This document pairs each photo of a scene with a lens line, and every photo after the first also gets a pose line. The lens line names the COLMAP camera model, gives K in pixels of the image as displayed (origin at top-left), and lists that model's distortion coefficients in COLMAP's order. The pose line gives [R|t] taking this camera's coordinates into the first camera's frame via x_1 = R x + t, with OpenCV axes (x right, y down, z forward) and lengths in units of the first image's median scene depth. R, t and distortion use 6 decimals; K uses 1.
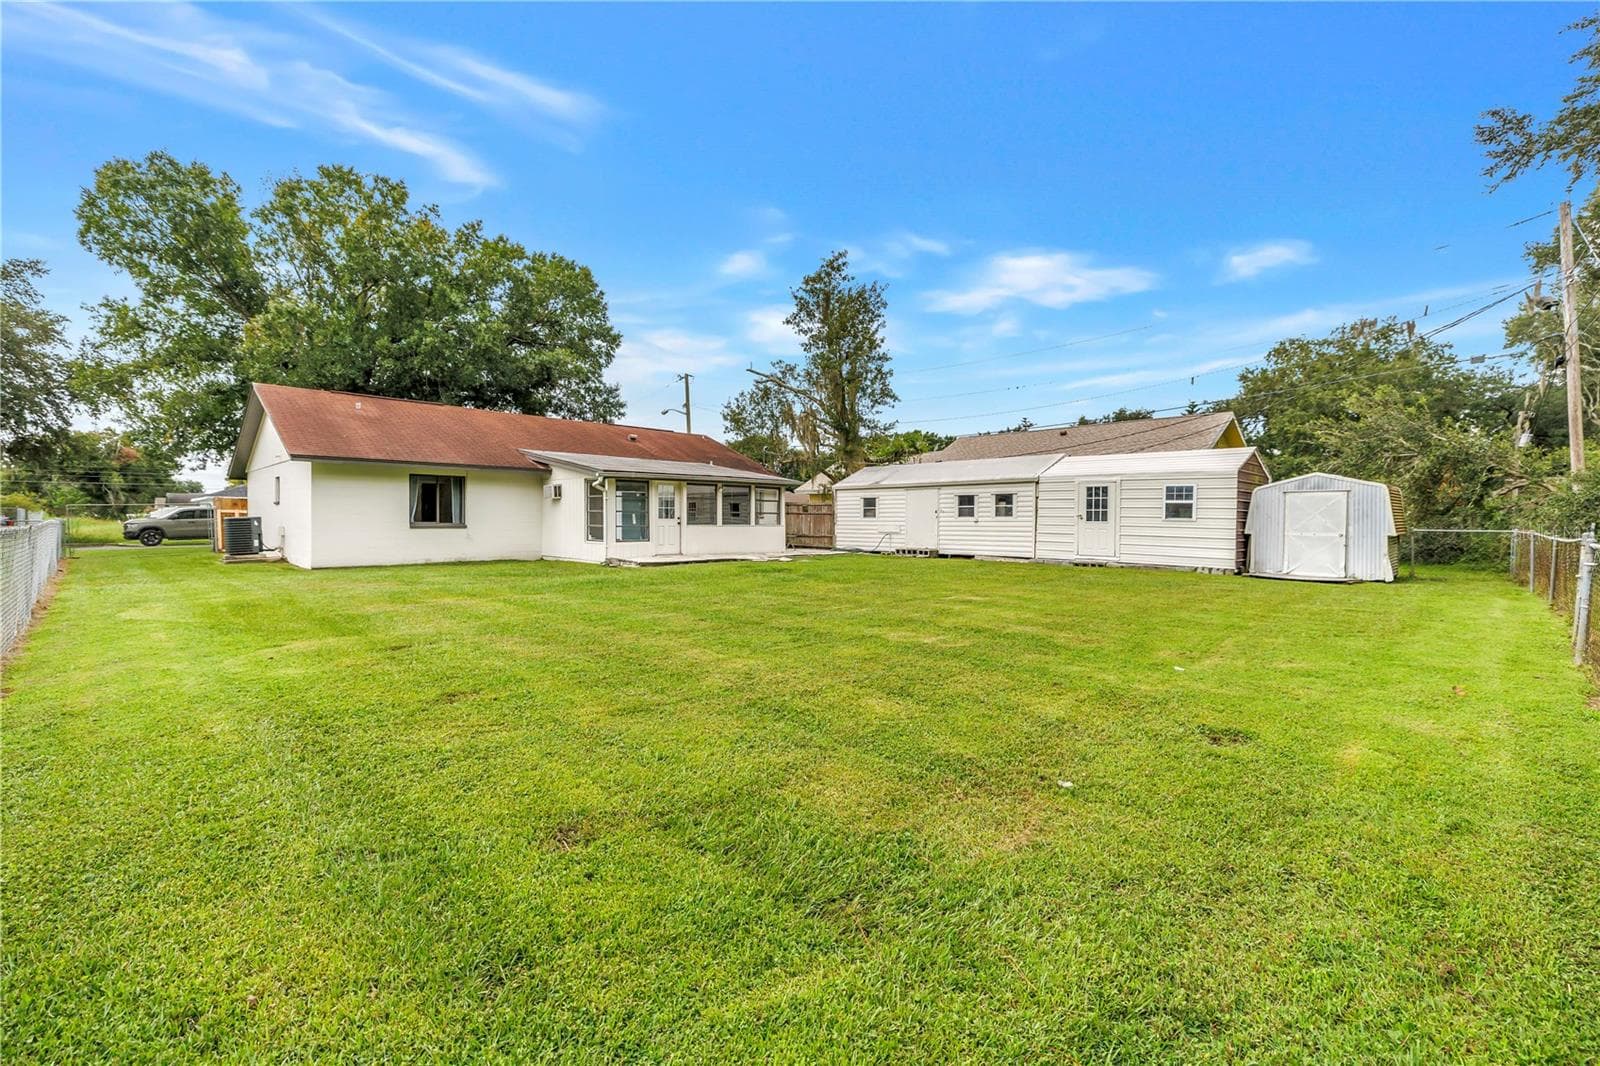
lens RADIAL K [[693.0, 0, 762.3], [0, 693.0, 530.4], [0, 0, 1]] dist [-0.009252, -0.000223]
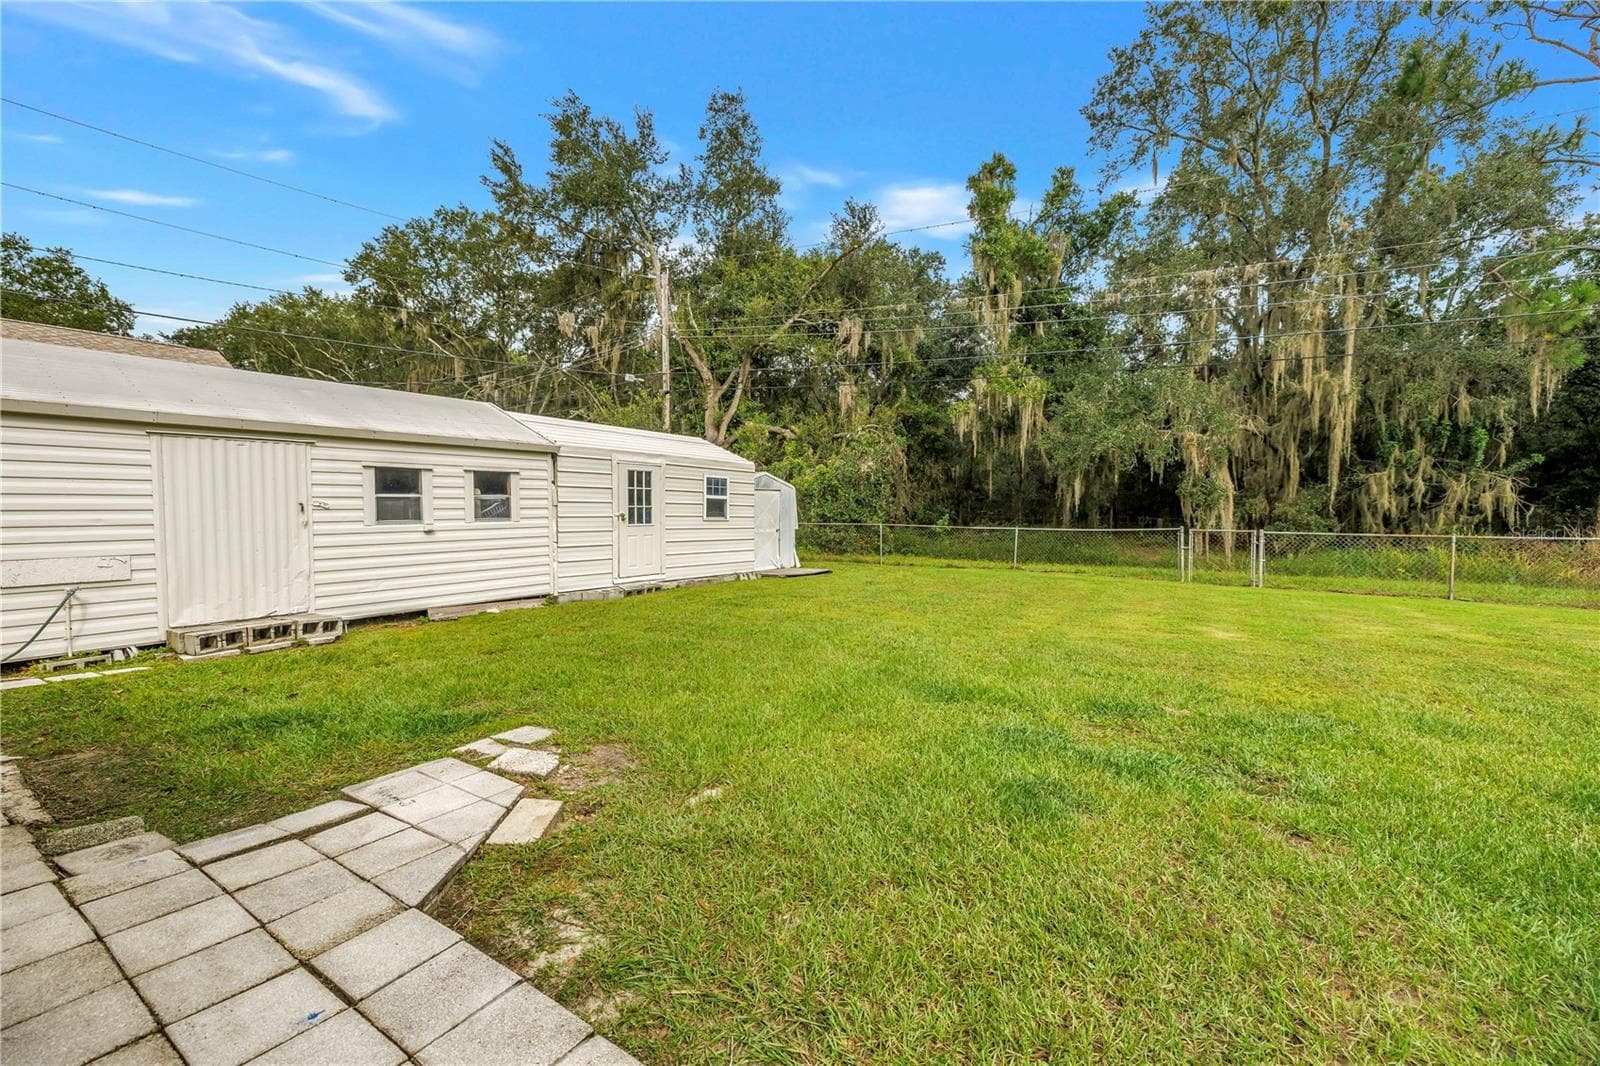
lens RADIAL K [[674.9, 0, 795.3], [0, 674.9, 528.0], [0, 0, 1]] dist [0.000878, -0.000022]
pose [[-0.241588, -0.037694, 0.969647, -0.159726], [0.011155, 0.999071, 0.041617, -0.030653], [-0.970315, 0.020871, -0.240943, 0.908776]]
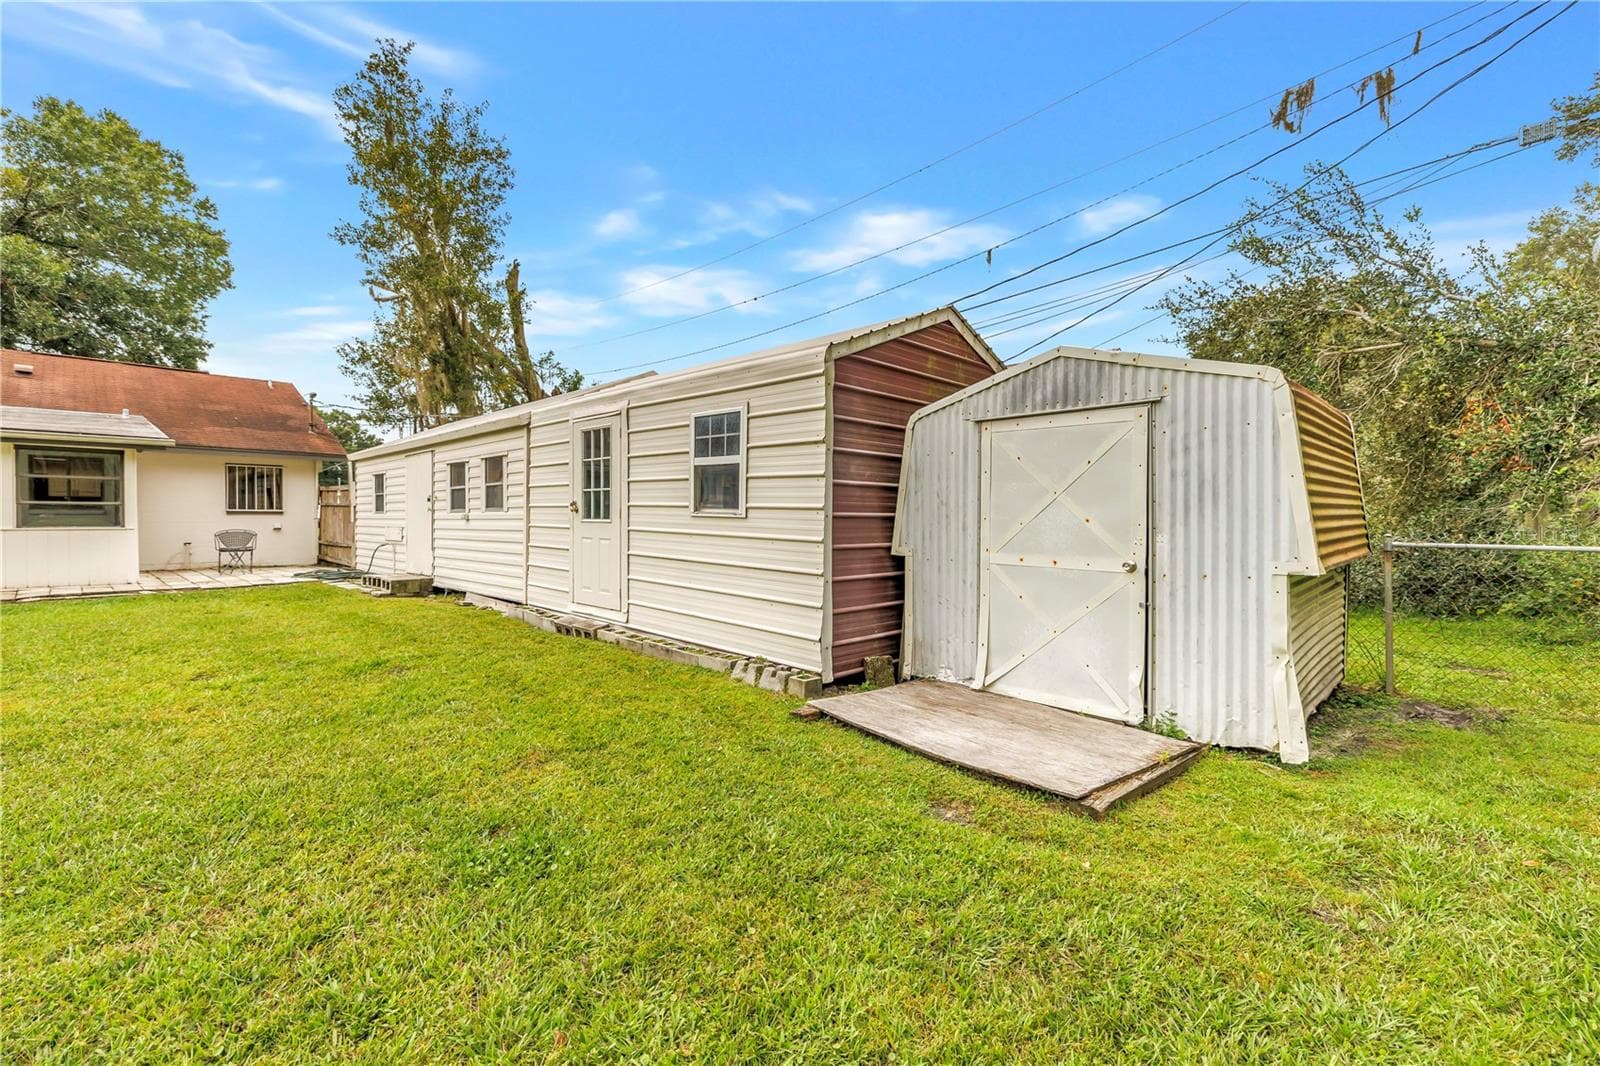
lens RADIAL K [[664.6, 0, 800.0], [0, 664.6, 516.4], [0, 0, 1]] dist [-0.001800, -0.000501]
pose [[0.995165, -0.005831, 0.098045, 0.504184], [0.007038, 0.999904, -0.011964, -0.008053], [-0.097966, 0.012596, 0.995110, 0.552173]]
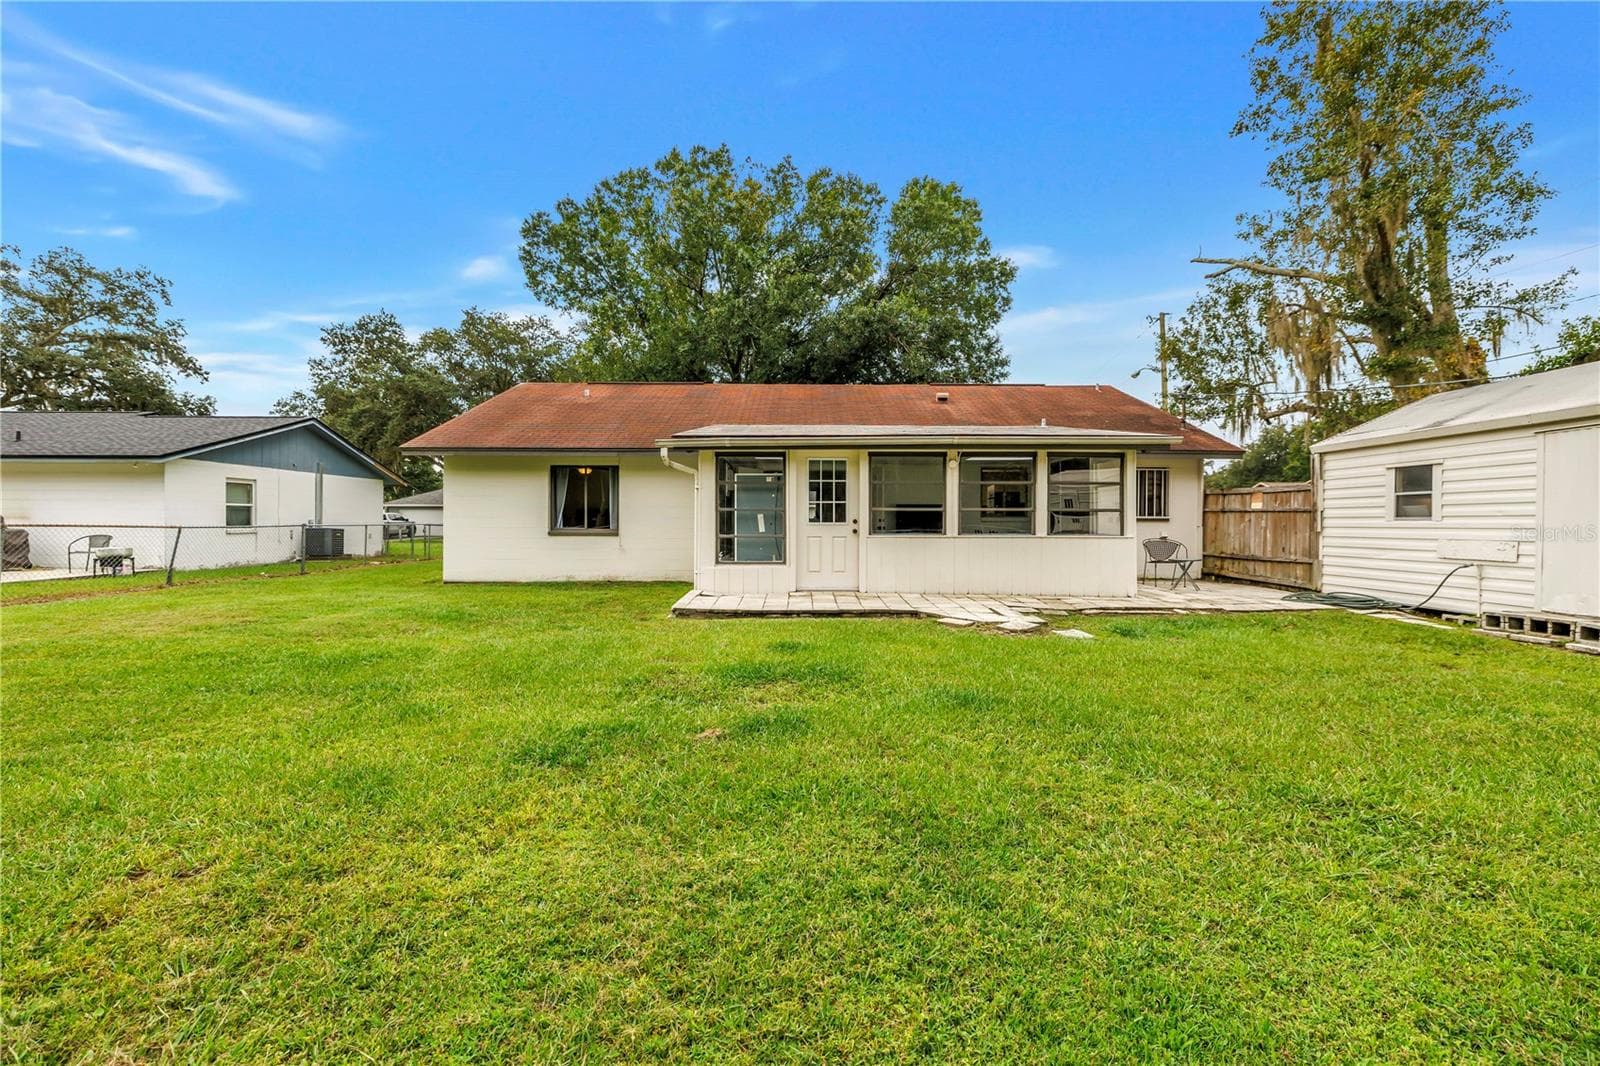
lens RADIAL K [[674.9, 0, 795.3], [0, 674.9, 528.0], [0, 0, 1]] dist [0.000878, -0.000022]
pose [[0.733082, 0.003647, -0.680131, 0.188252], [-0.009535, 0.999942, -0.004915, -0.009754], [0.680073, 0.010088, 0.733075, 0.593497]]
